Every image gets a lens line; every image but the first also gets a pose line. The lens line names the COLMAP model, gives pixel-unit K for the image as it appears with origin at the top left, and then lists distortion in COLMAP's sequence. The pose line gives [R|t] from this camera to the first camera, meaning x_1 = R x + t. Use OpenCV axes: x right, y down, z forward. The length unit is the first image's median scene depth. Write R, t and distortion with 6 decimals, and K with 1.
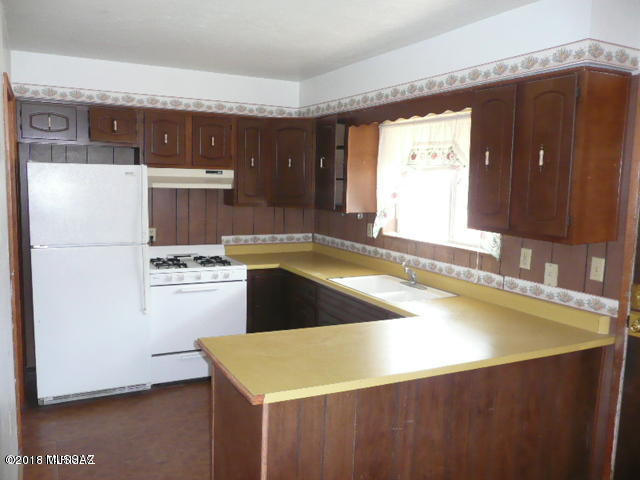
lens RADIAL K [[536.1, 0, 319.7], [0, 536.1, 243.0], [0, 0, 1]] dist [-0.015941, -0.003970]
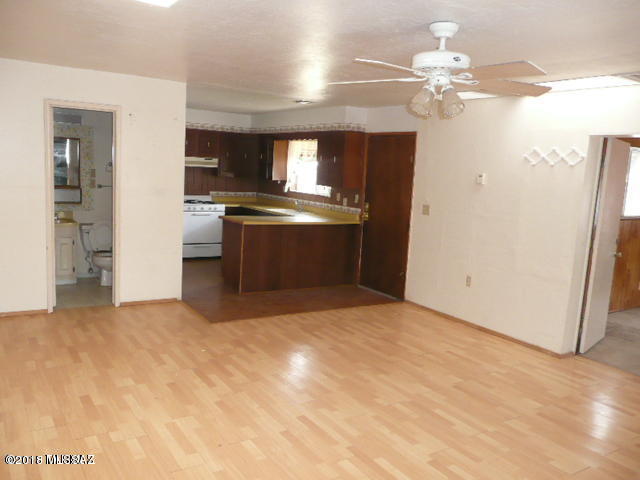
lens RADIAL K [[536.1, 0, 322.8], [0, 536.1, 237.3], [0, 0, 1]] dist [-0.015941, -0.003970]
pose [[0.993802, 0.014218, 0.110253, 0.016461], [-0.016269, 0.999710, 0.017727, 0.131913], [-0.109969, -0.019411, 0.993745, -1.167414]]
